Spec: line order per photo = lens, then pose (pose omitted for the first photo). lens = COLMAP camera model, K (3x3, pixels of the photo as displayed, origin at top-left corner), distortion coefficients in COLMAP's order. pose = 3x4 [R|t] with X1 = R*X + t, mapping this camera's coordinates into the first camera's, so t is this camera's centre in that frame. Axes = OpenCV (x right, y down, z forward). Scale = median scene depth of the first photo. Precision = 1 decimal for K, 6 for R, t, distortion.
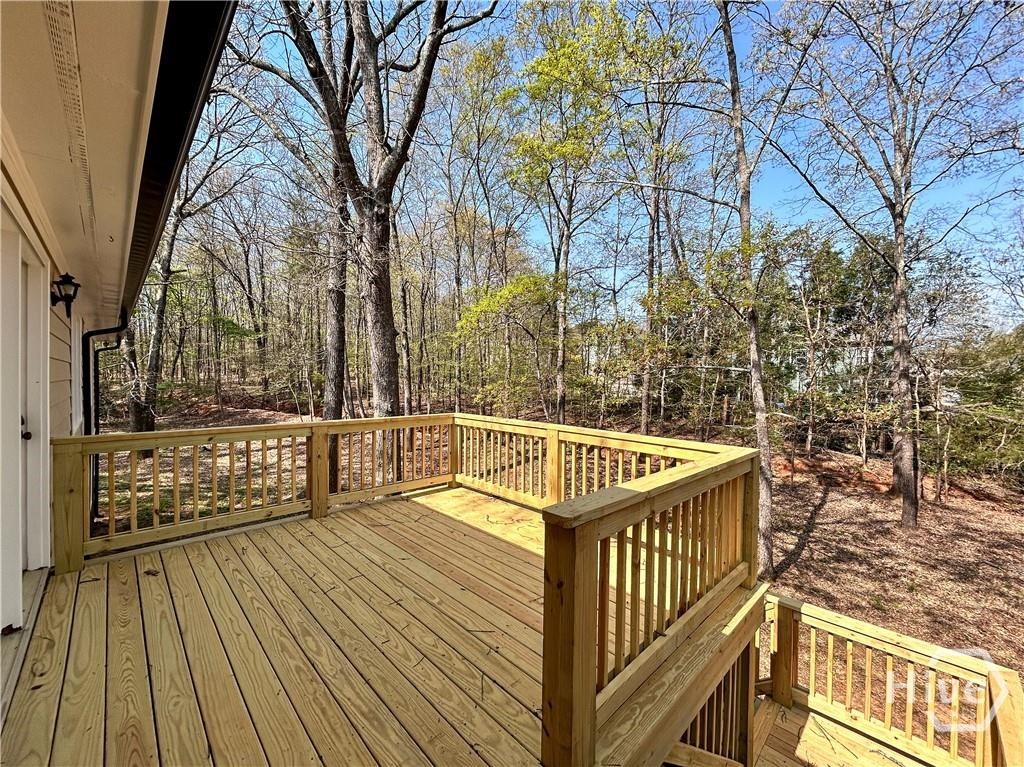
lens RADIAL K [[415.3, 0, 512.0], [0, 415.3, 383.5], [0, 0, 1]] dist [0.000875, 0.000084]
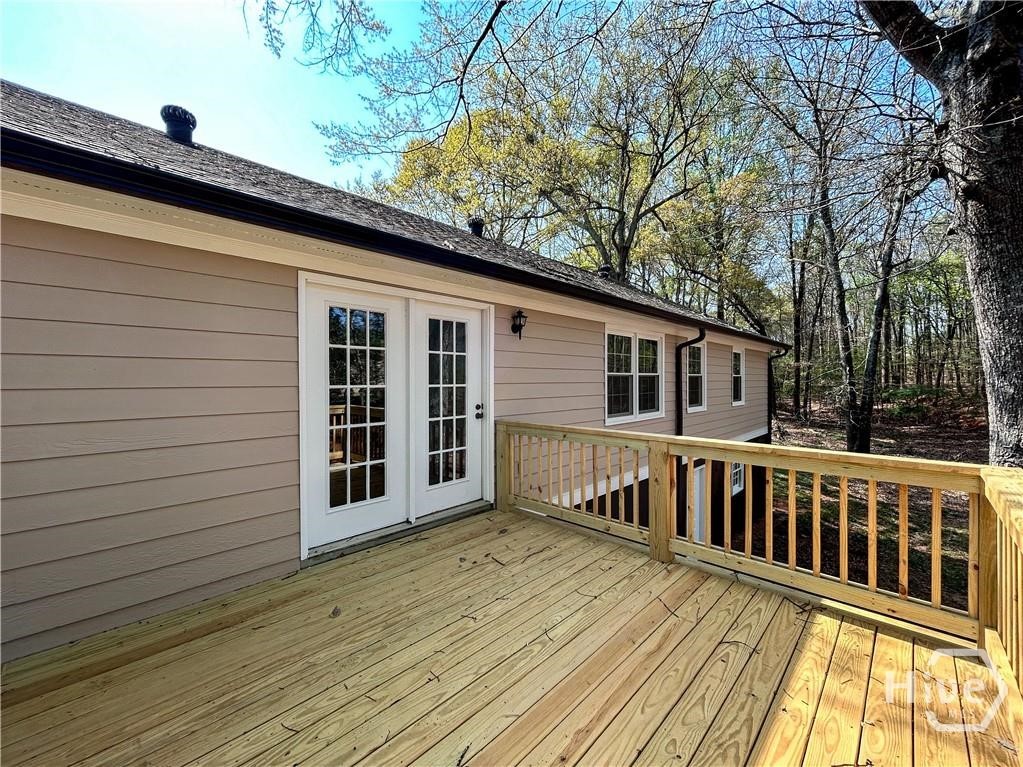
lens RADIAL K [[414.9, 0, 511.5], [0, 414.9, 383.5], [0, 0, 1]] dist [0.000875, 0.000084]
pose [[0.028433, -0.000380, -0.999596, 0.350321], [-0.012183, 0.999926, -0.000727, -0.002665], [0.999521, 0.012199, 0.028427, 0.821107]]
